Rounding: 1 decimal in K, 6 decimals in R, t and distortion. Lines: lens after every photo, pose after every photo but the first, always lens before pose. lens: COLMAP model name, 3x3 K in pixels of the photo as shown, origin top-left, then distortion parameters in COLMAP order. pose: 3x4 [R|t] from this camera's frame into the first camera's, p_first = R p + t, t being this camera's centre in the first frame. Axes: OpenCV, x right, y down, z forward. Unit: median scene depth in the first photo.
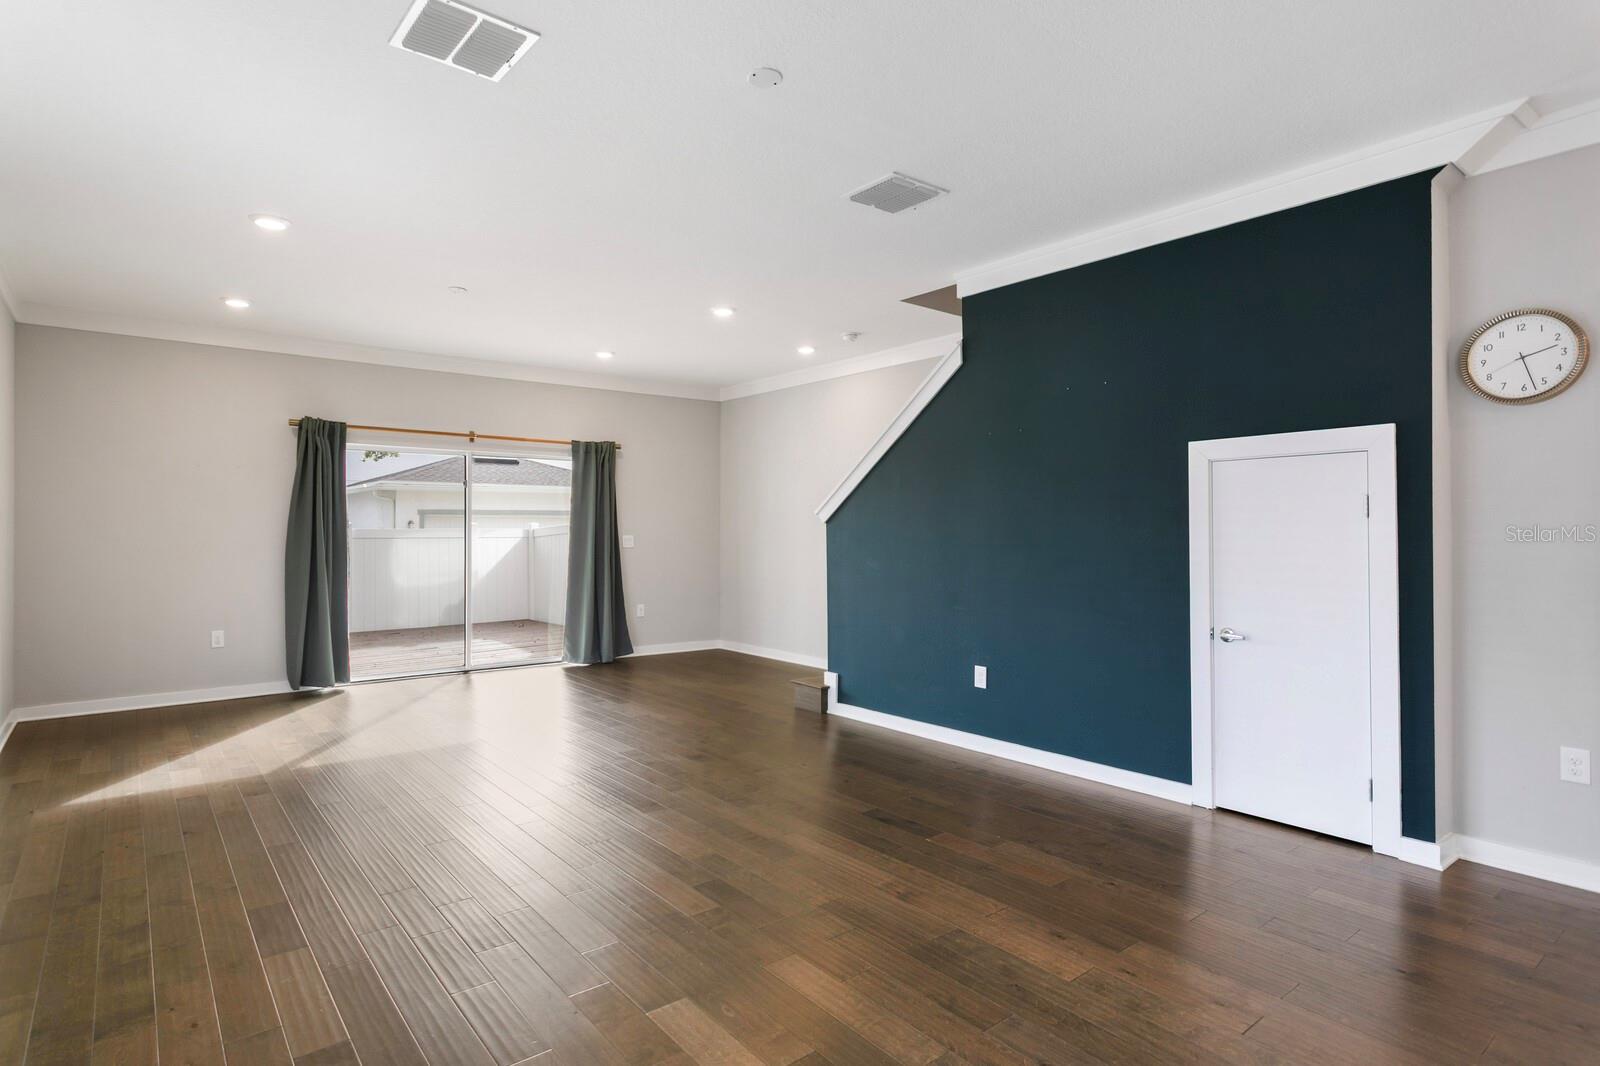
lens RADIAL K [[829.5, 0, 787.7], [0, 829.5, 527.0], [0, 0, 1]] dist [-0.002151, -0.000444]
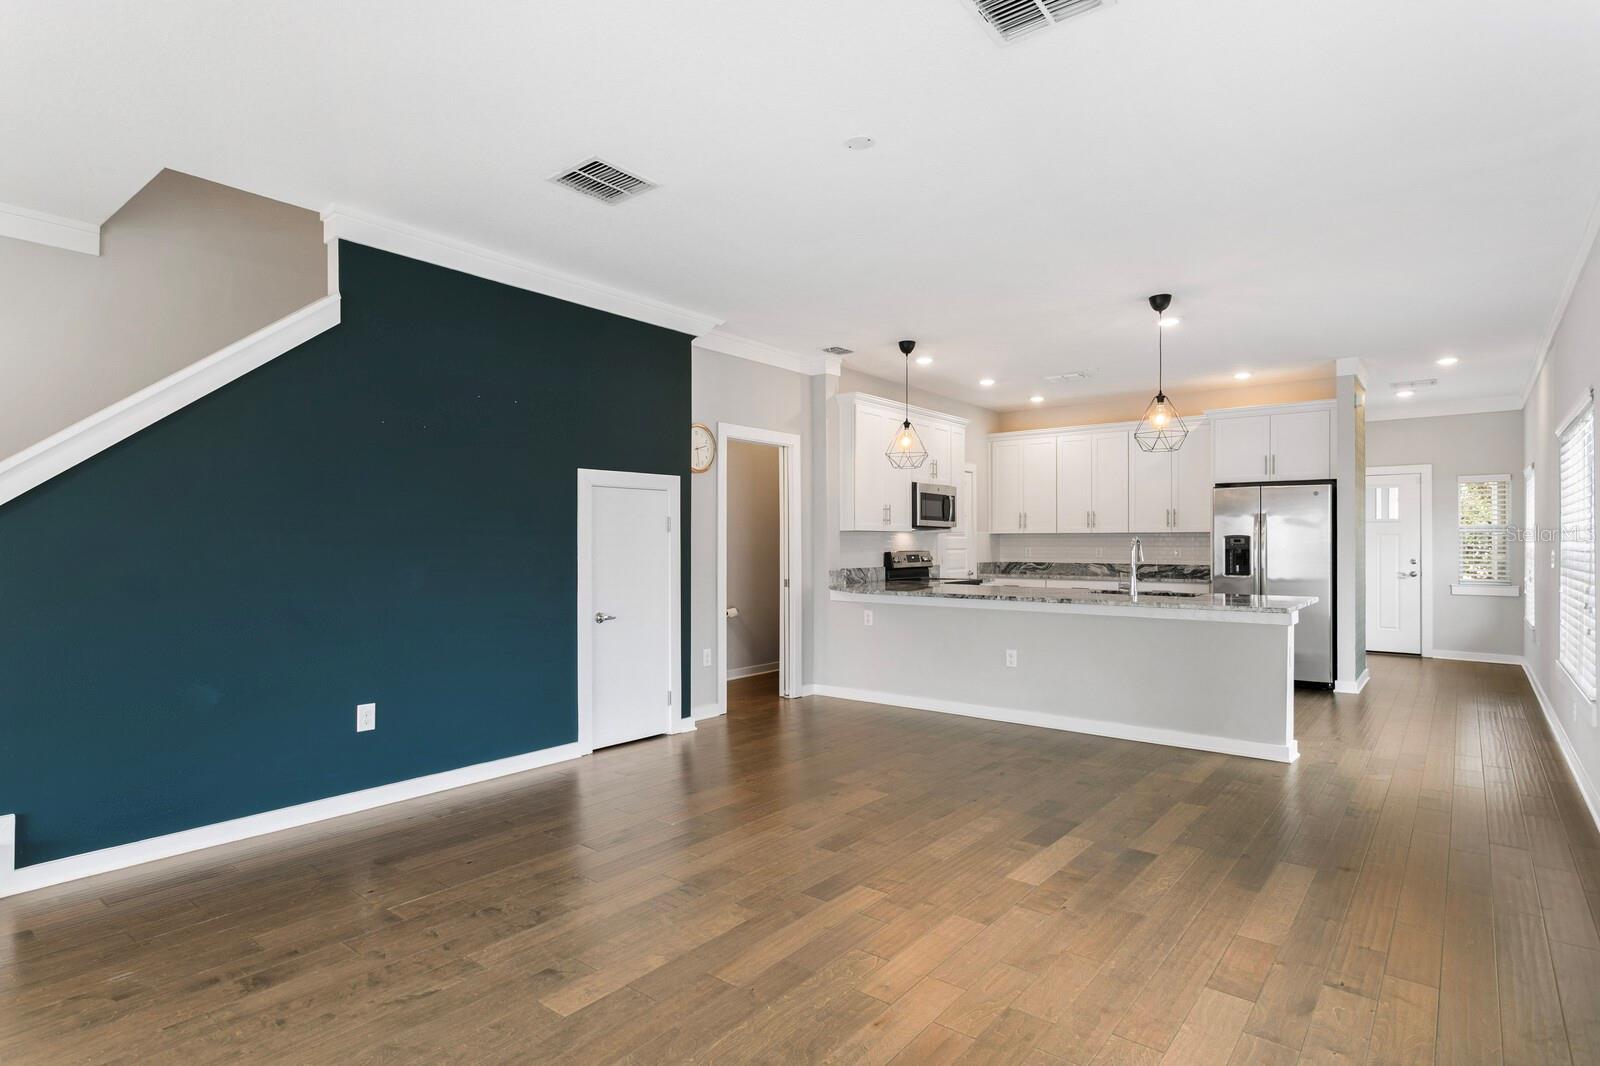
lens RADIAL K [[830.6, 0, 779.2], [0, 830.6, 538.3], [0, 0, 1]] dist [0.000689, 0.001326]
pose [[-0.202988, 0.007279, 0.979154, -0.485116], [-0.004396, 0.999956, -0.008345, 0.007614], [-0.979171, -0.005999, -0.202947, 0.574731]]
